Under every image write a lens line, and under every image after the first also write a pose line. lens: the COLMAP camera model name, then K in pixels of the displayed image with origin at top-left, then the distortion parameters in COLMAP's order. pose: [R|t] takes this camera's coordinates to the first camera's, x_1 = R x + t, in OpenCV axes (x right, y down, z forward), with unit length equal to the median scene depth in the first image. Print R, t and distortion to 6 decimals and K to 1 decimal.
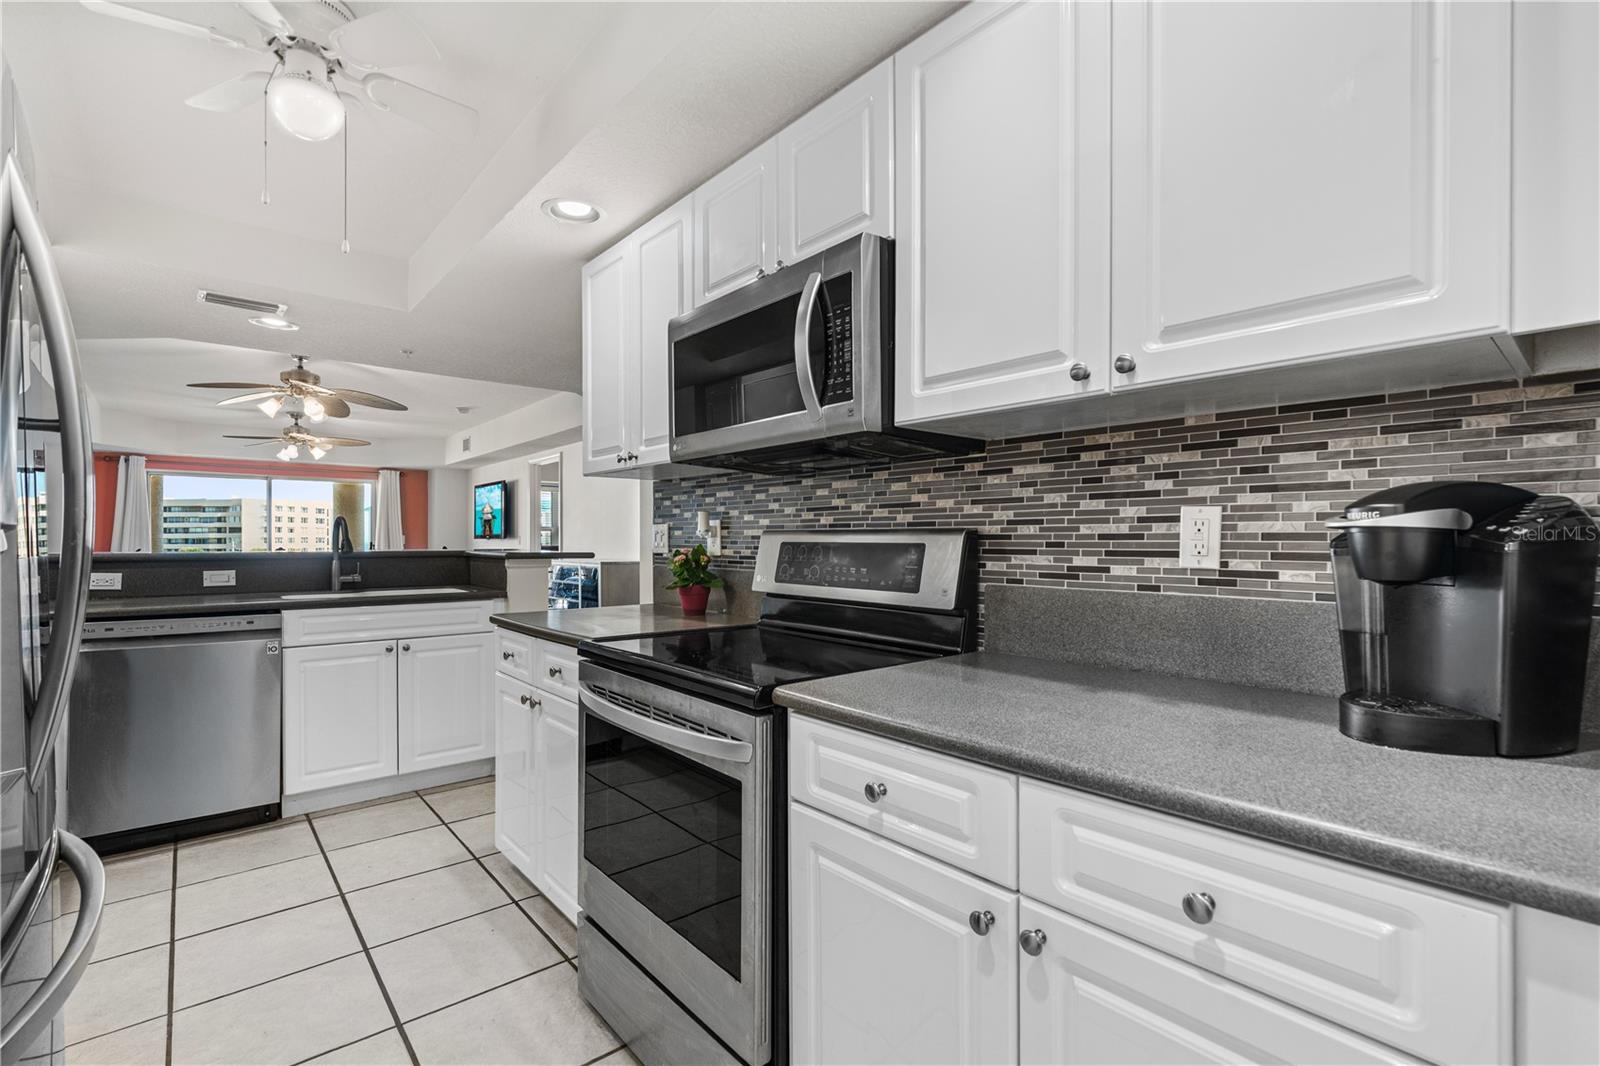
lens RADIAL K [[732.3, 0, 770.9], [0, 732.3, 548.8], [0, 0, 1]] dist [0.008057, -0.002618]
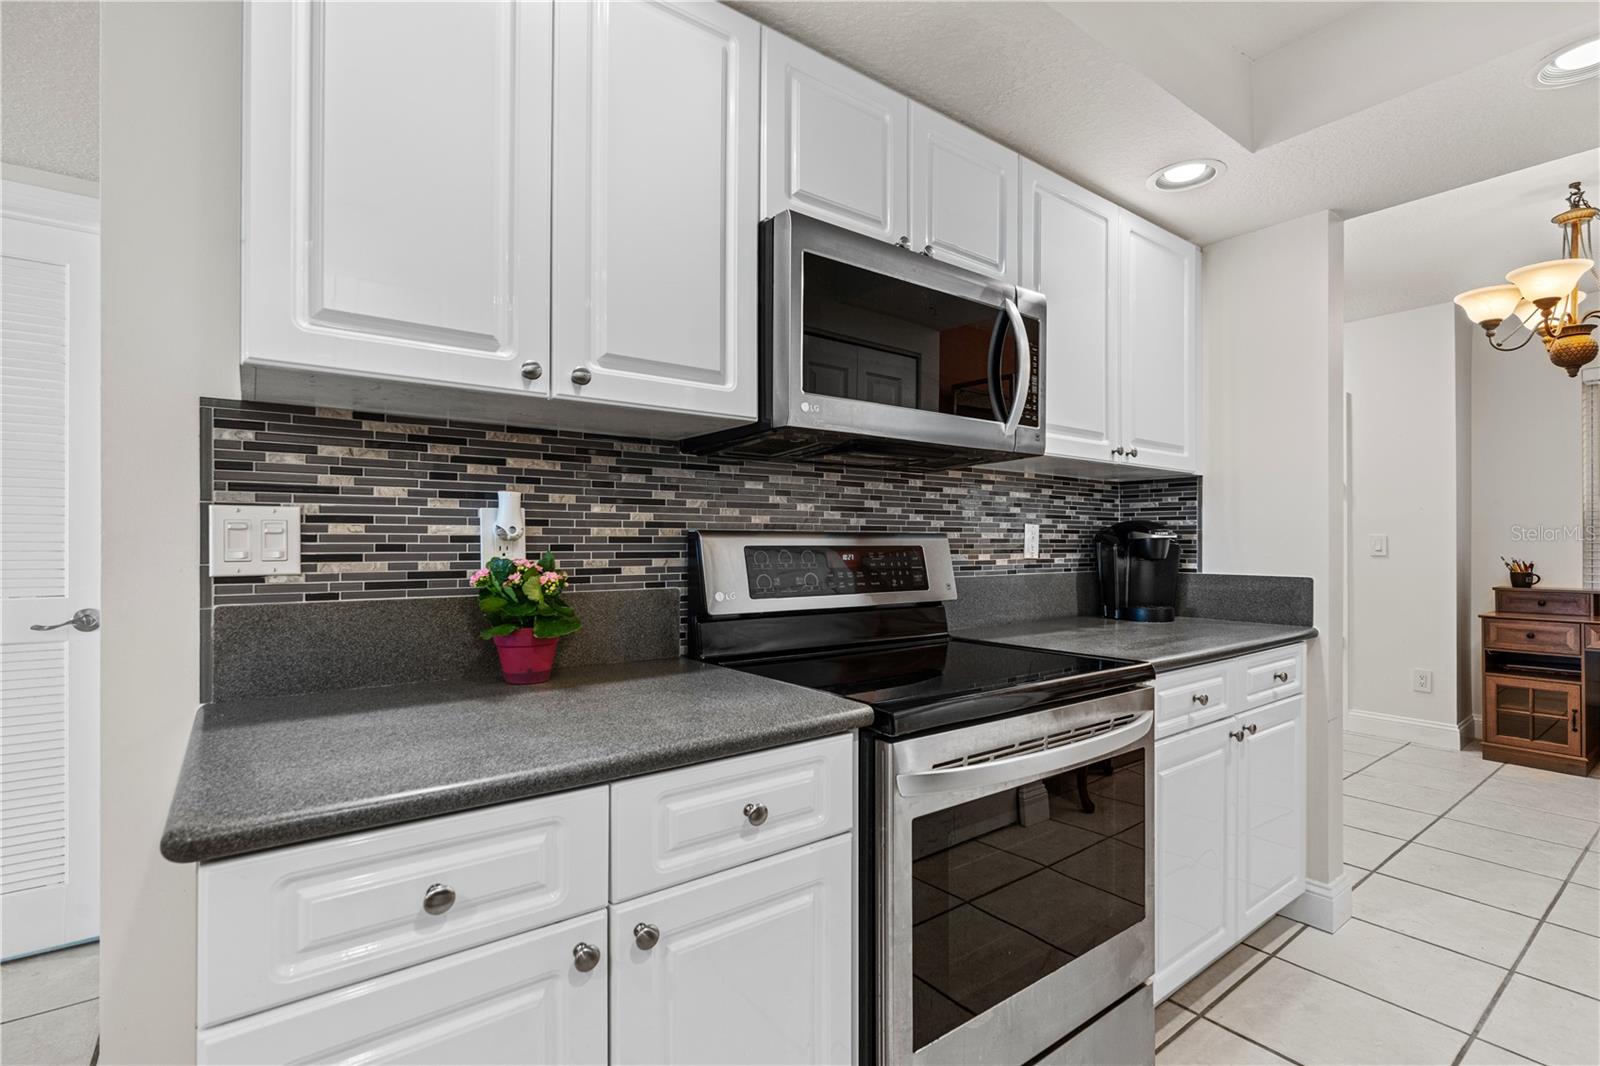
lens RADIAL K [[732.3, 0, 788.7], [0, 732.3, 547.2], [0, 0, 1]] dist [0.008057, -0.002618]
pose [[0.043263, -0.007939, 0.999032, -0.528572], [0.012535, 0.999894, 0.007403, -0.009253], [-0.998985, 0.012203, 0.043358, 0.646090]]
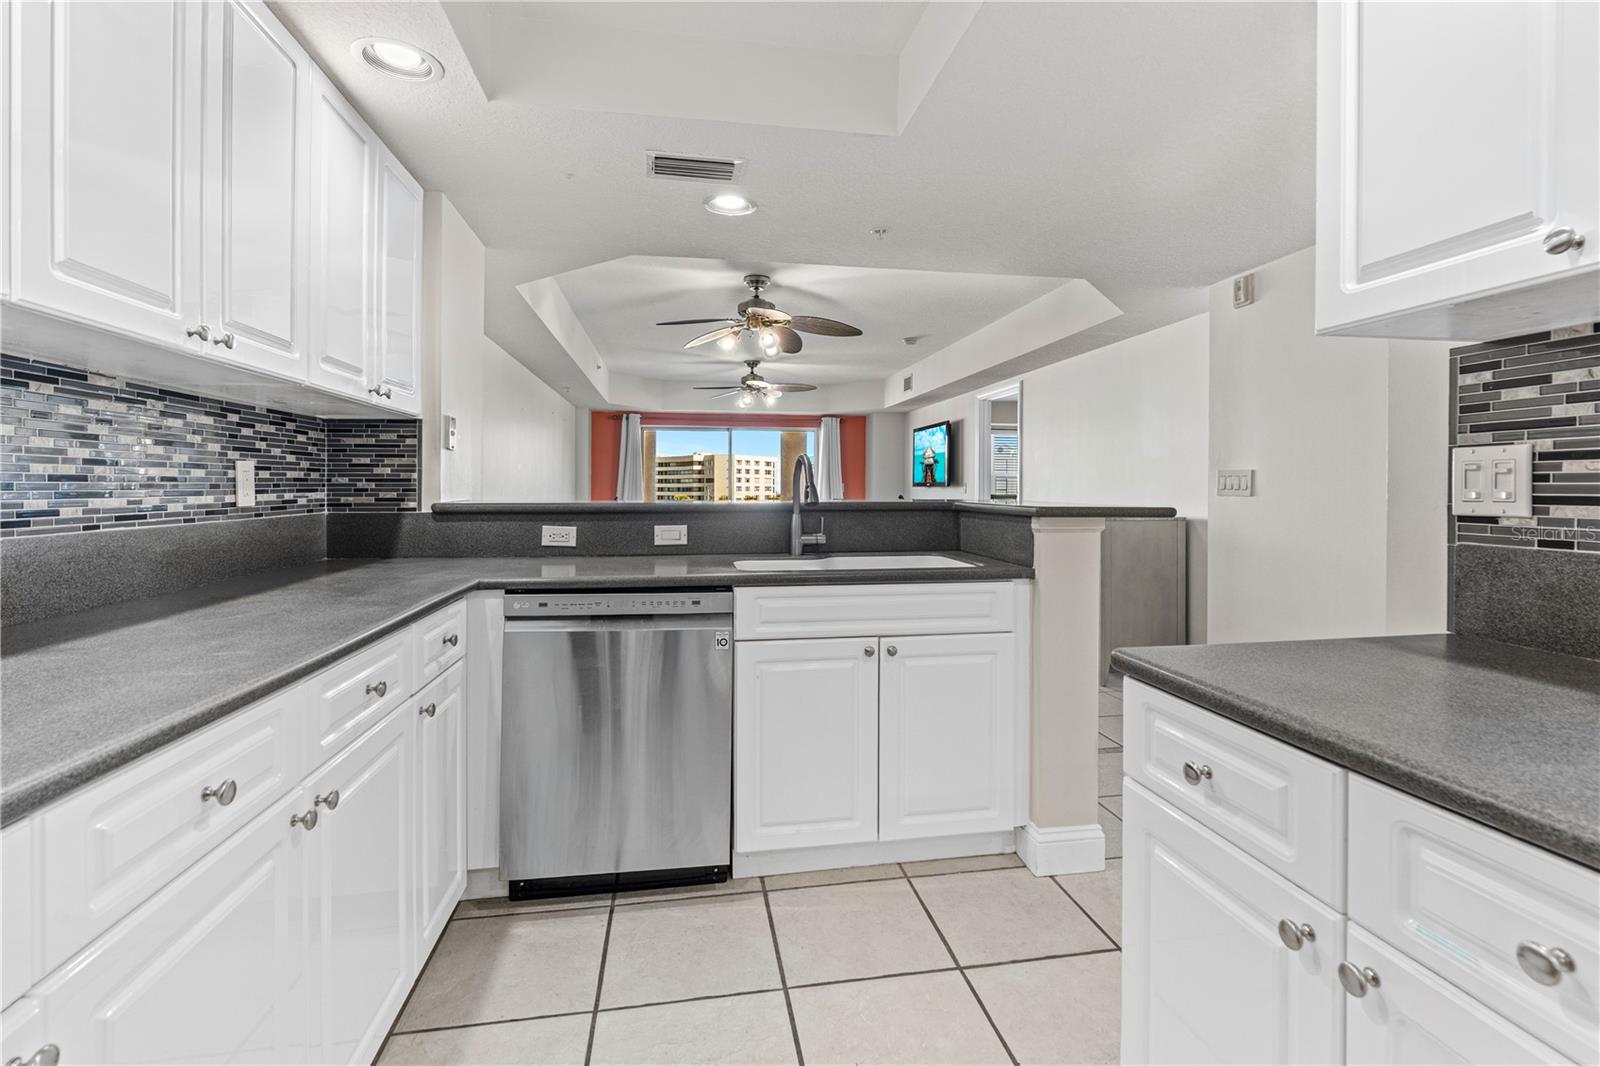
lens RADIAL K [[732.3, 0, 785.7], [0, 732.3, 488.3], [0, 0, 1]] dist [0.008057, -0.002618]
pose [[0.864552, 0.000095, -0.502543, -0.271561], [-0.006331, 0.999923, -0.010703, -0.002929], [0.502503, 0.012435, 0.864486, 0.419033]]
